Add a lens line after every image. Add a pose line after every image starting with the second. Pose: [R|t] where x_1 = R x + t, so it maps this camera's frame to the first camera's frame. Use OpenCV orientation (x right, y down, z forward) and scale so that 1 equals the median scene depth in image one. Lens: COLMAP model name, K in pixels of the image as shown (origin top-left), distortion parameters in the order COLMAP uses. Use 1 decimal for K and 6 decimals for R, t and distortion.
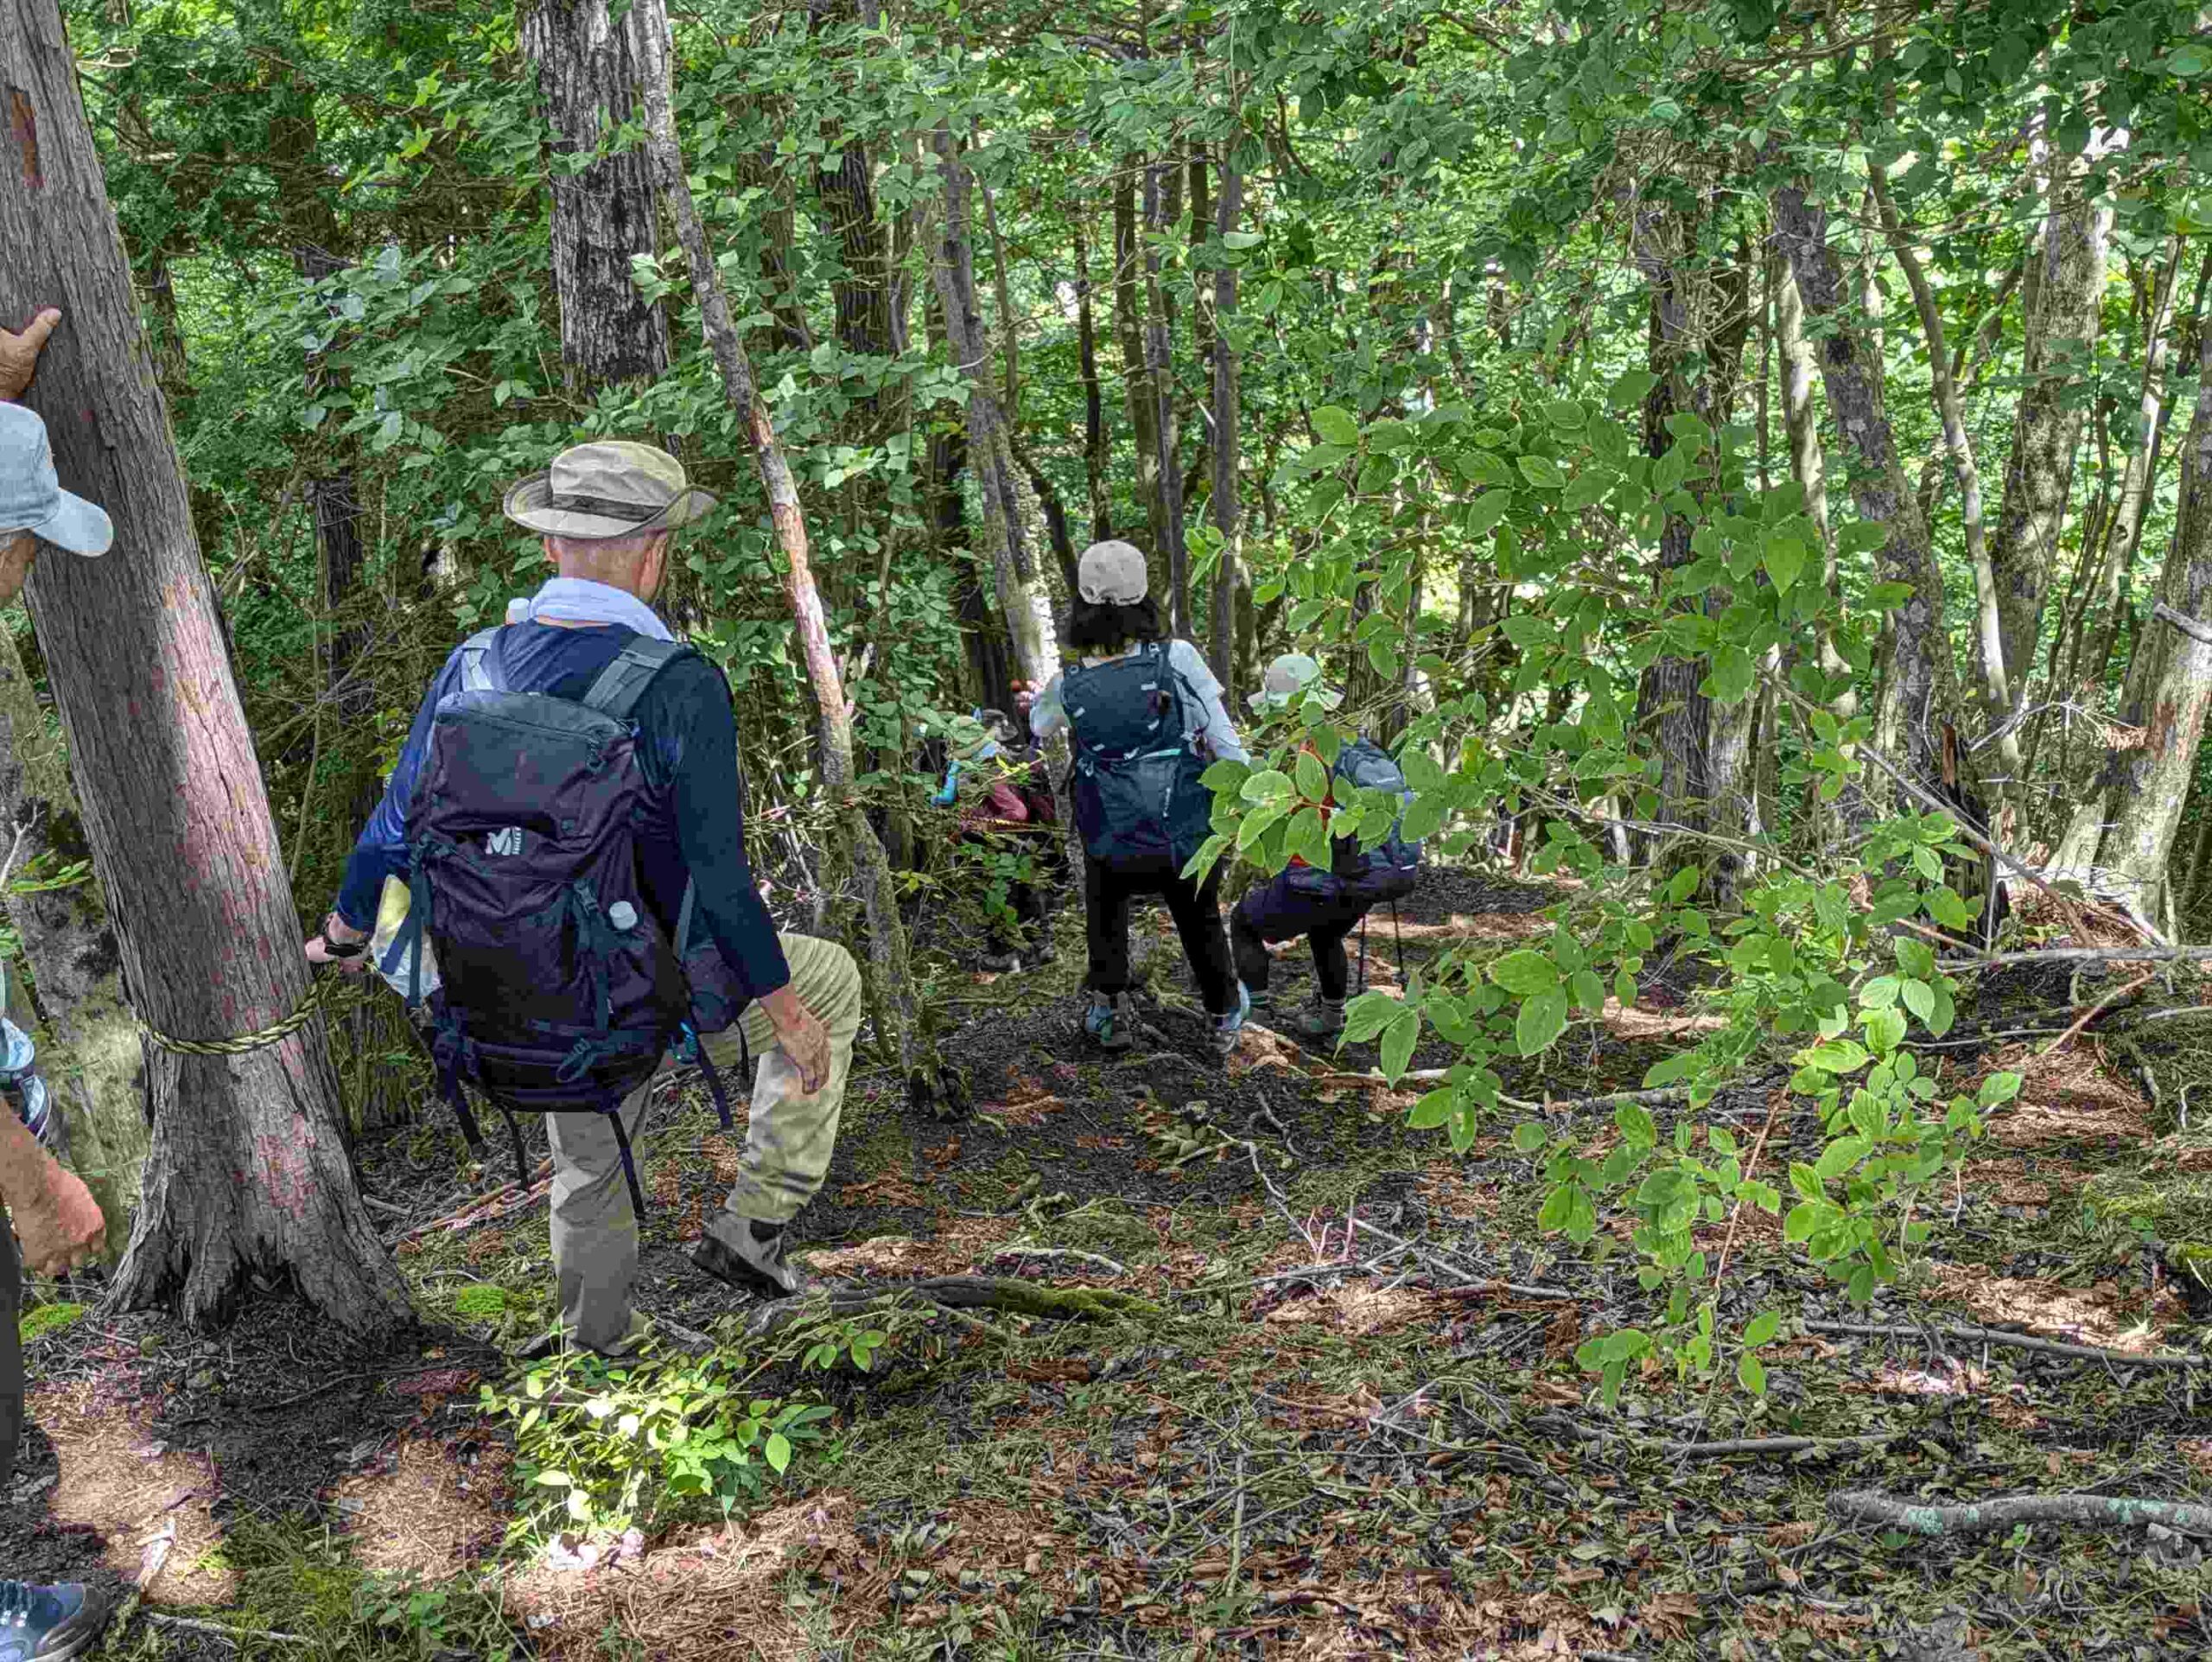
lens RADIAL K [[1630.0, 0, 1109.9], [0, 1630.0, 809.9], [0, 0, 1]] dist [0.020317, -0.005898]
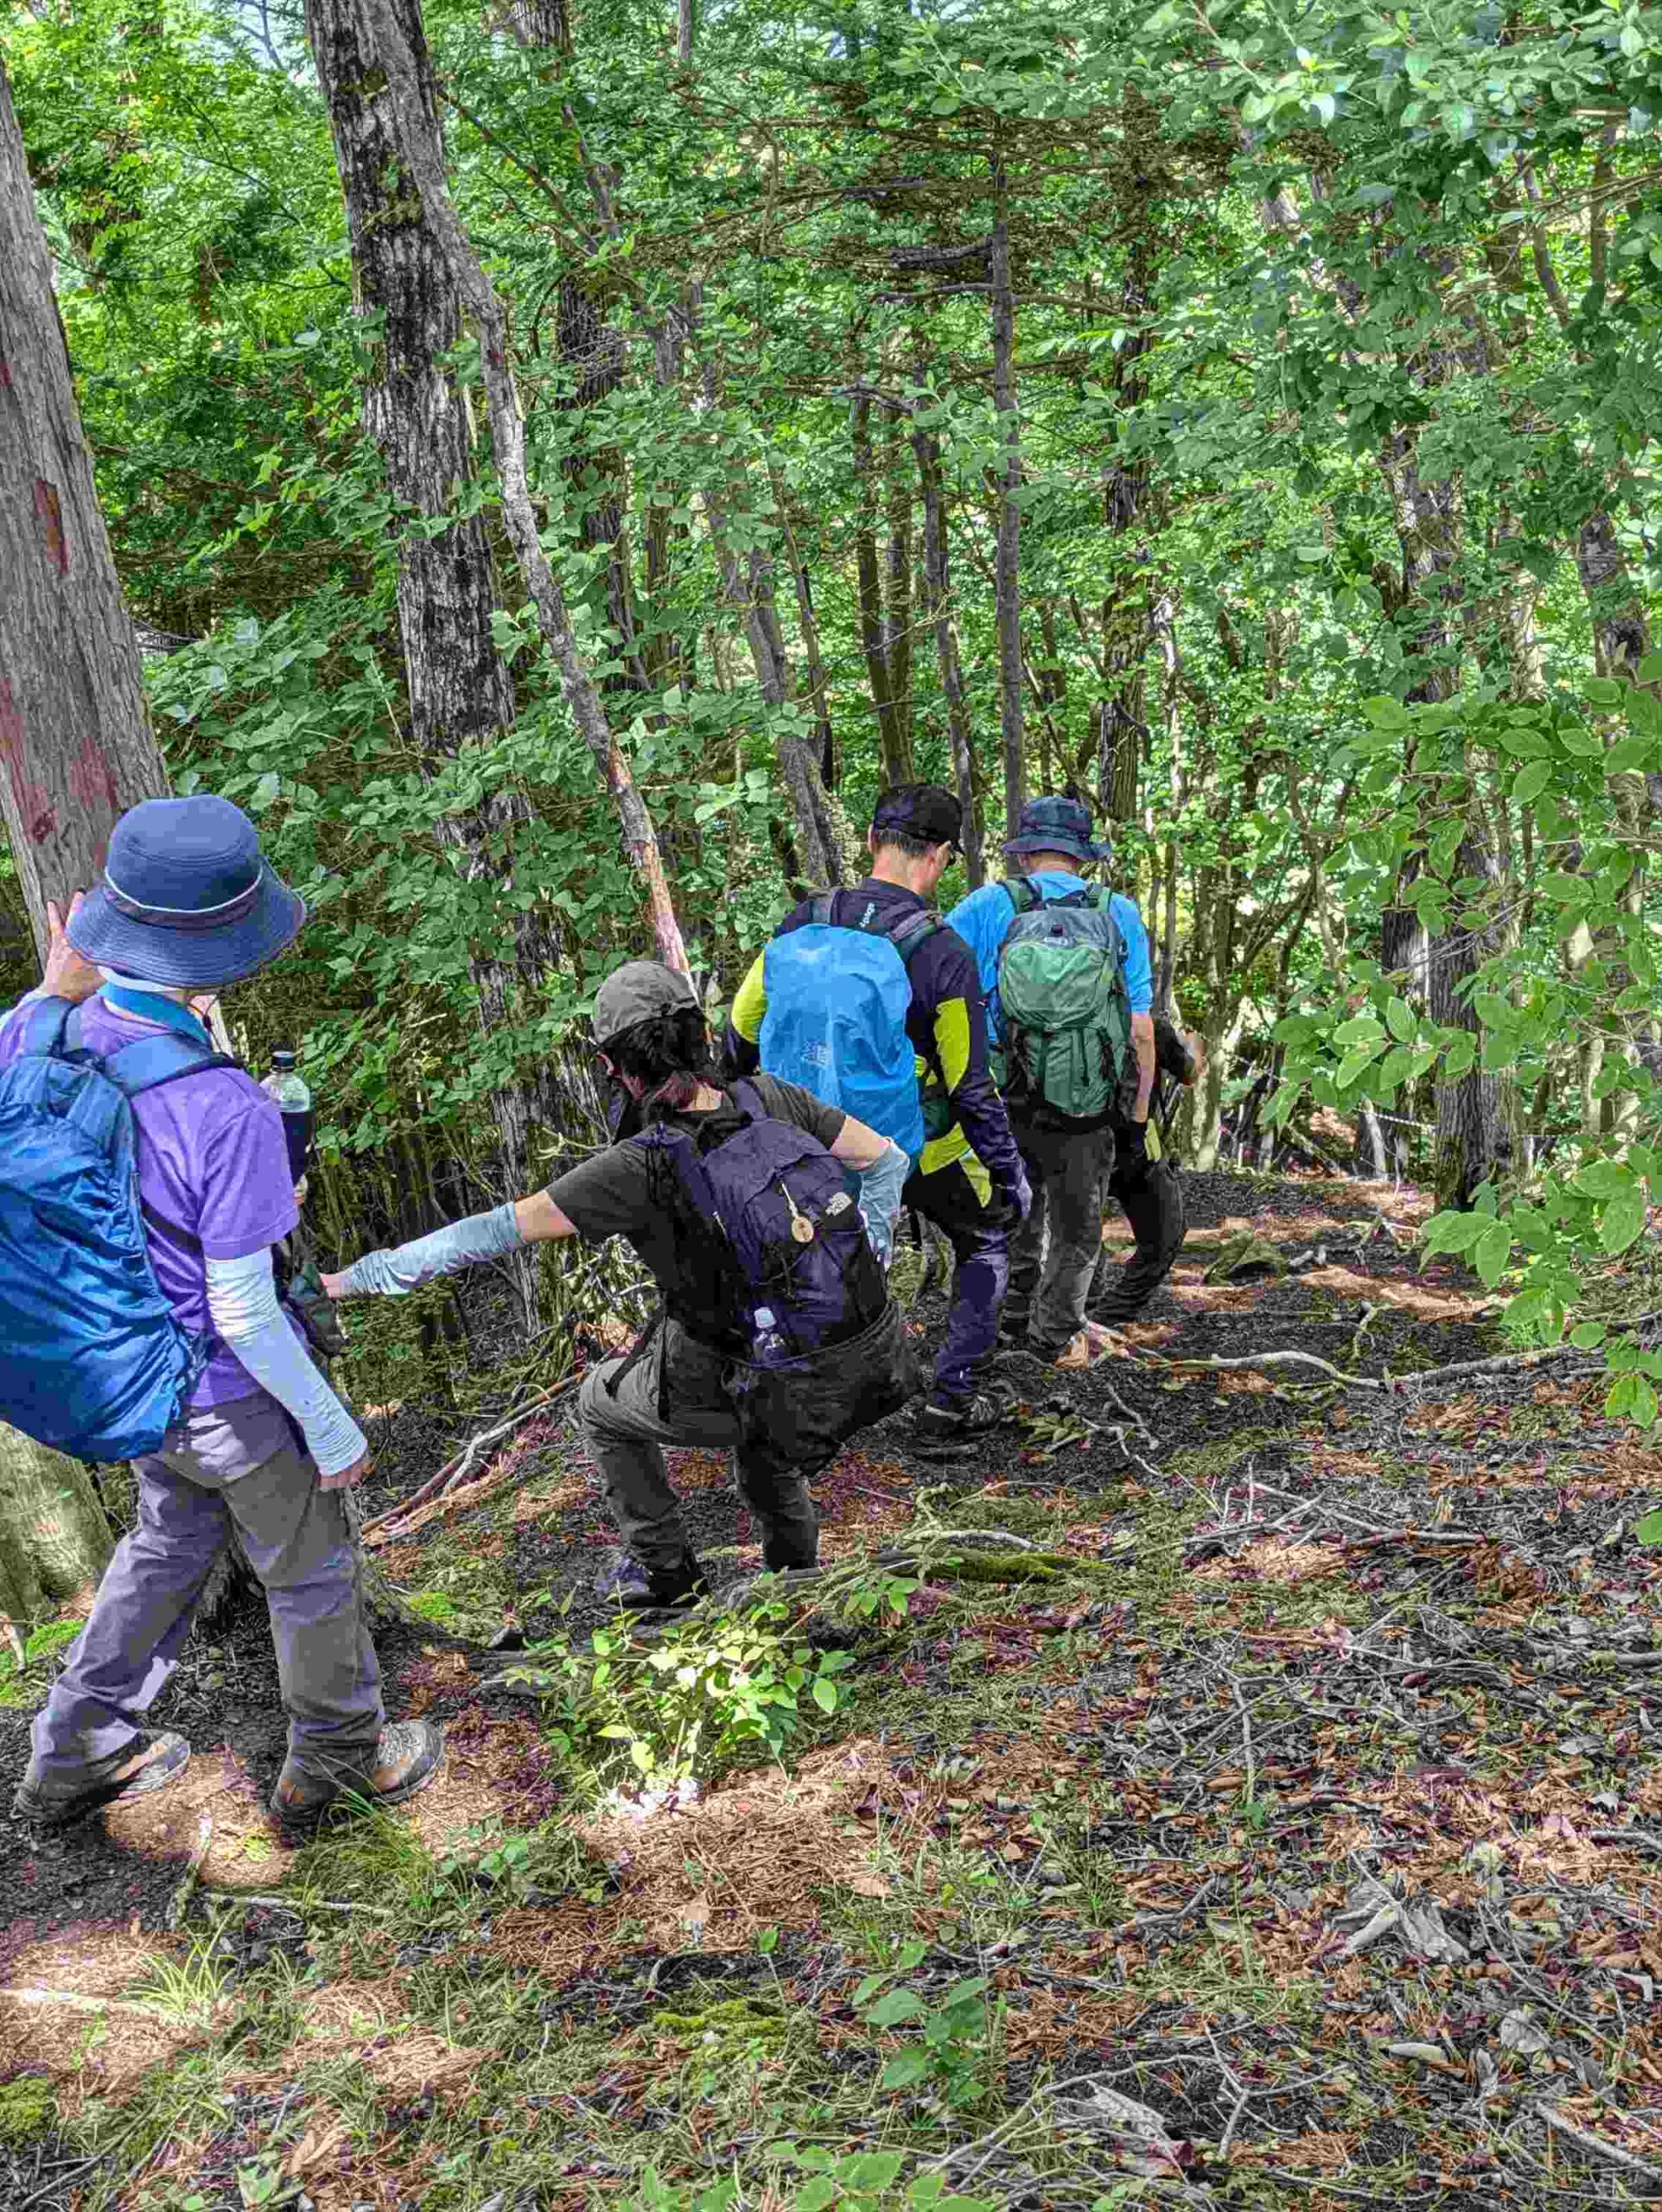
lens RADIAL K [[1630.0, 0, 827.2], [0, 1630.0, 1127.3], [0, 0, 1]] dist [0.020317, -0.005898]
pose [[0.998506, -0.054141, 0.007448, -0.164789], [0.054234, 0.998446, -0.012829, 0.026873], [-0.006742, 0.013213, 0.999890, -0.076100]]
